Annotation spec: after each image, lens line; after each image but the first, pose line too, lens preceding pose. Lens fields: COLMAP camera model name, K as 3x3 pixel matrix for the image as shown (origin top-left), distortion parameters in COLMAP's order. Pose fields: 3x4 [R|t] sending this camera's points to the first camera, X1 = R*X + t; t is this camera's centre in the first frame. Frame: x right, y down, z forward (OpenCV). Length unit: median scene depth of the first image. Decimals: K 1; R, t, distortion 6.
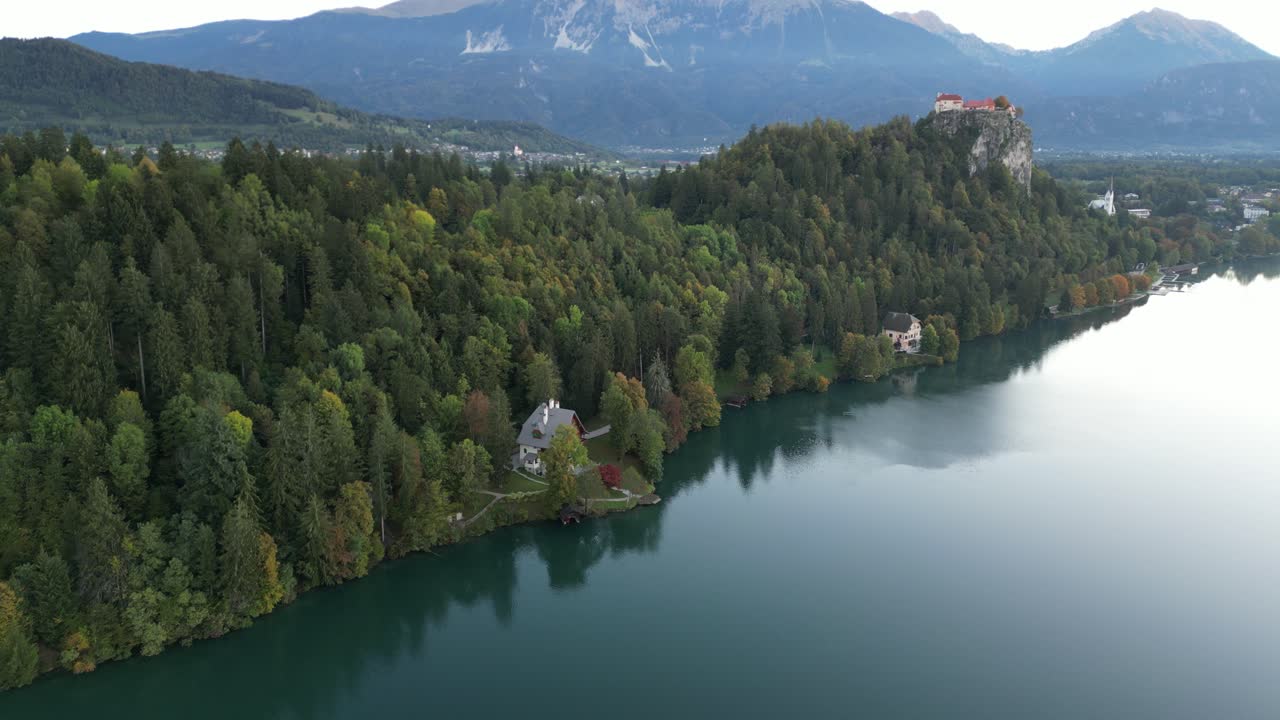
lens RADIAL K [[932.6, 0, 640.0], [0, 932.6, 360.0], [0, 0, 1]] dist [0.036452, -0.000270]
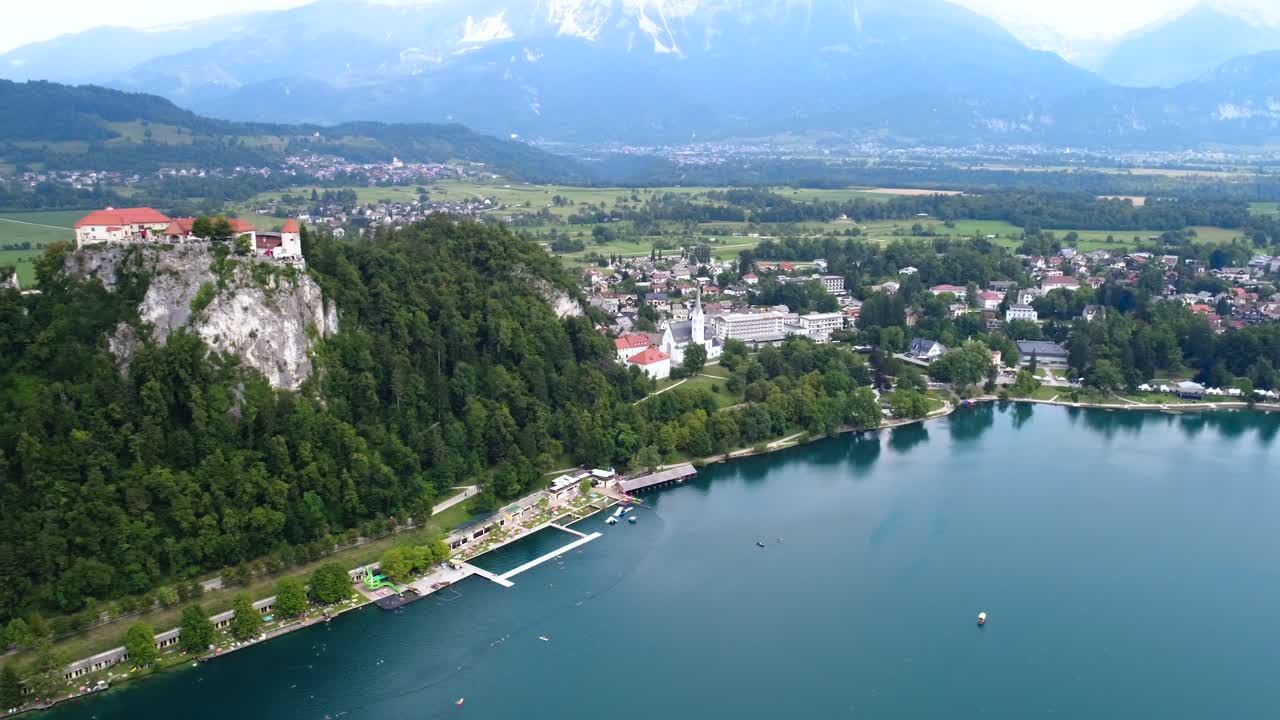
lens RADIAL K [[984.5, 0, 642.6], [0, 984.5, 374.1], [0, 0, 1]] dist [-0.011150, 0.003511]
pose [[0.997961, 0.010266, -0.063002, 0.056884], [-0.009208, 0.999812, 0.017073, -0.016416], [0.063165, -0.016458, 0.997867, 0.035276]]
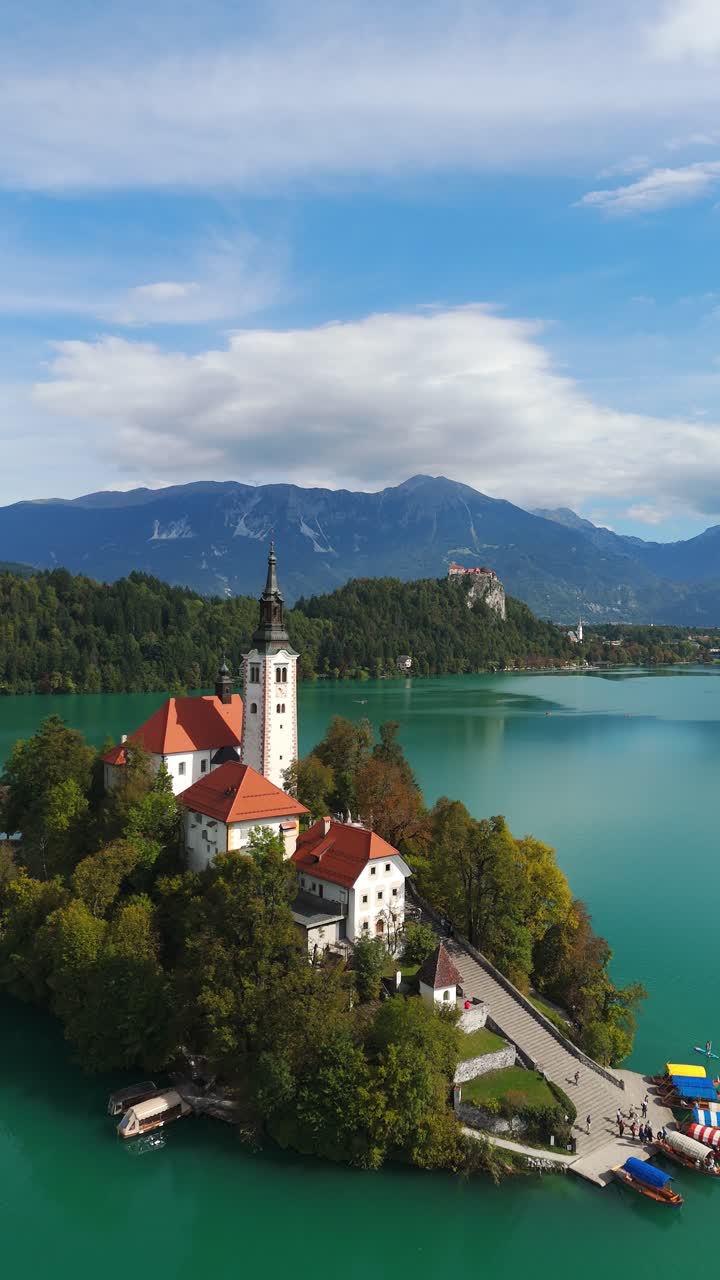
lens RADIAL K [[918.6, 0, 360.0], [0, 918.6, 640.0], [0, 0, 1]] dist [0.124706, -0.180261]
pose [[0.998627, 0.005706, 0.052073, 0.003232], [0.005266, 0.978084, -0.208146, 0.020565], [-0.052119, 0.208135, 0.976711, -0.063623]]
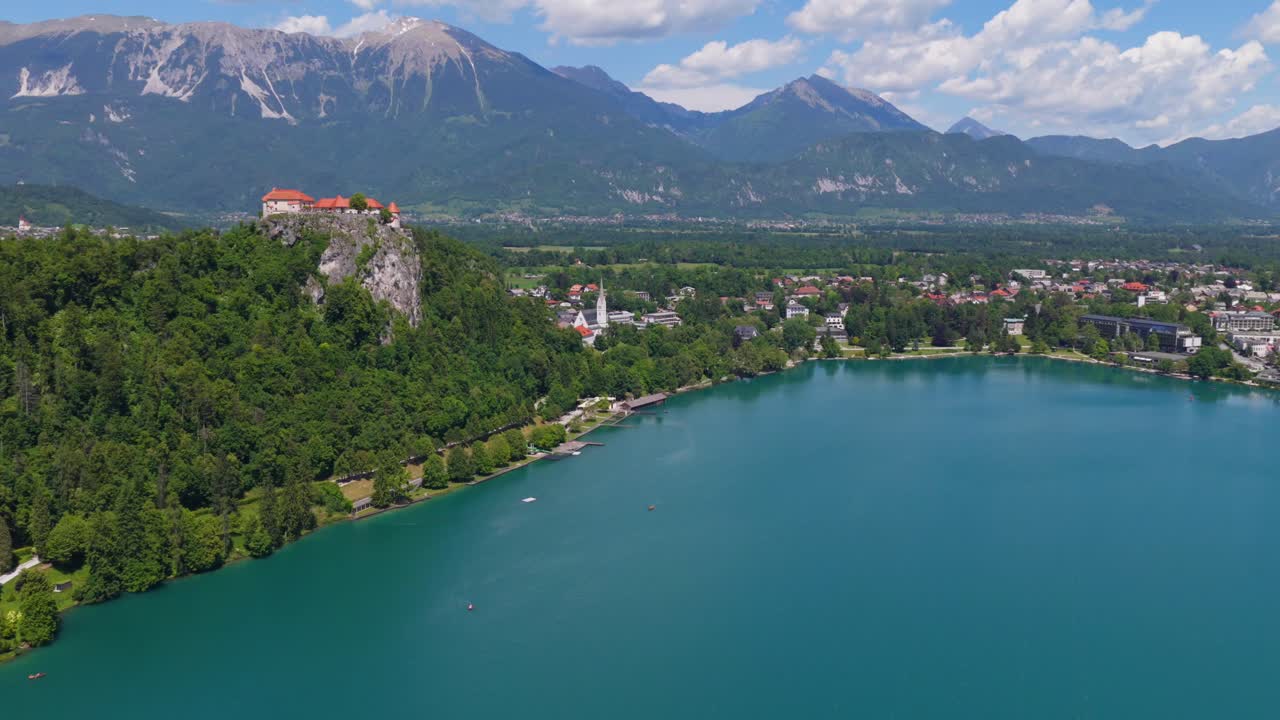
lens RADIAL K [[1079.0, 0, 640.0], [0, 1079.0, 360.0], [0, 0, 1]] dist [-0.001409, 0.015218]
pose [[0.952889, -0.043735, 0.300148, 0.027725], [0.069165, 0.994810, -0.074624, -0.005945], [-0.295327, 0.091868, 0.950969, 0.011243]]
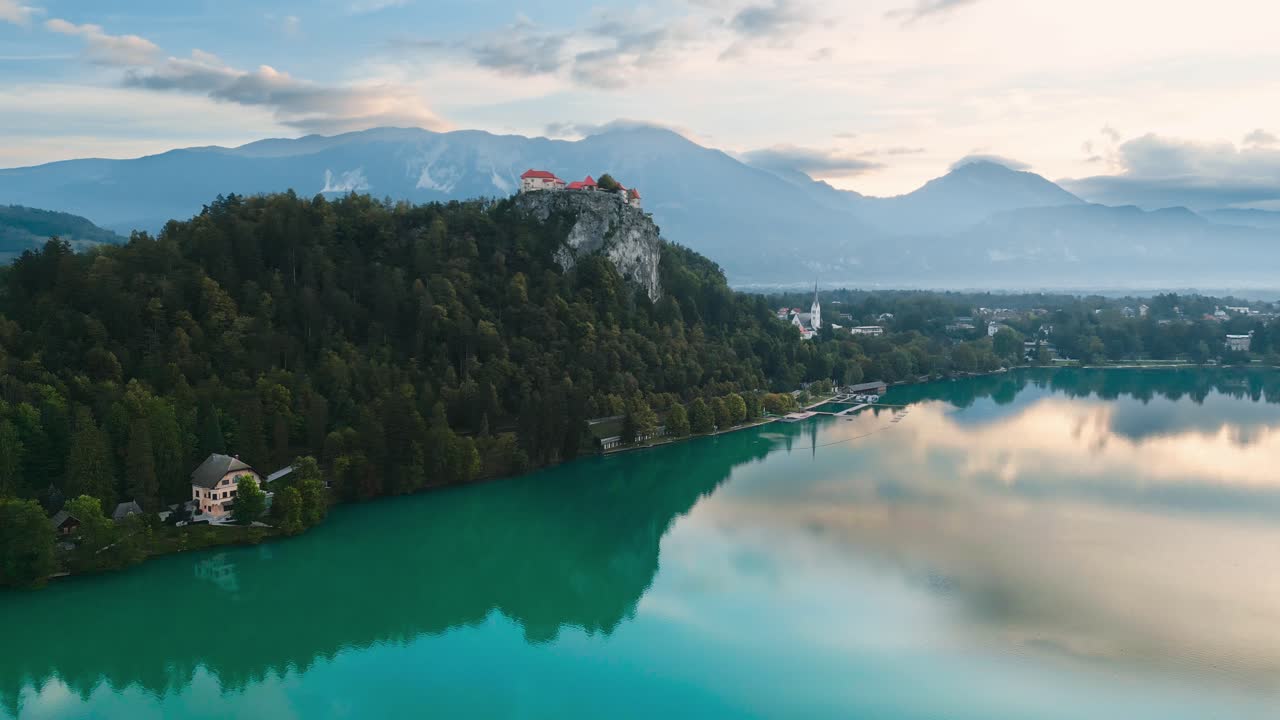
lens RADIAL K [[918.6, 0, 643.5], [0, 918.6, 368.3], [0, 0, 1]] dist [0.124706, -0.180261]
pose [[0.992392, -0.014688, 0.122238, 0.026302], [0.031184, 0.990471, -0.134148, -0.000927], [-0.119102, 0.136939, 0.983393, 0.020346]]
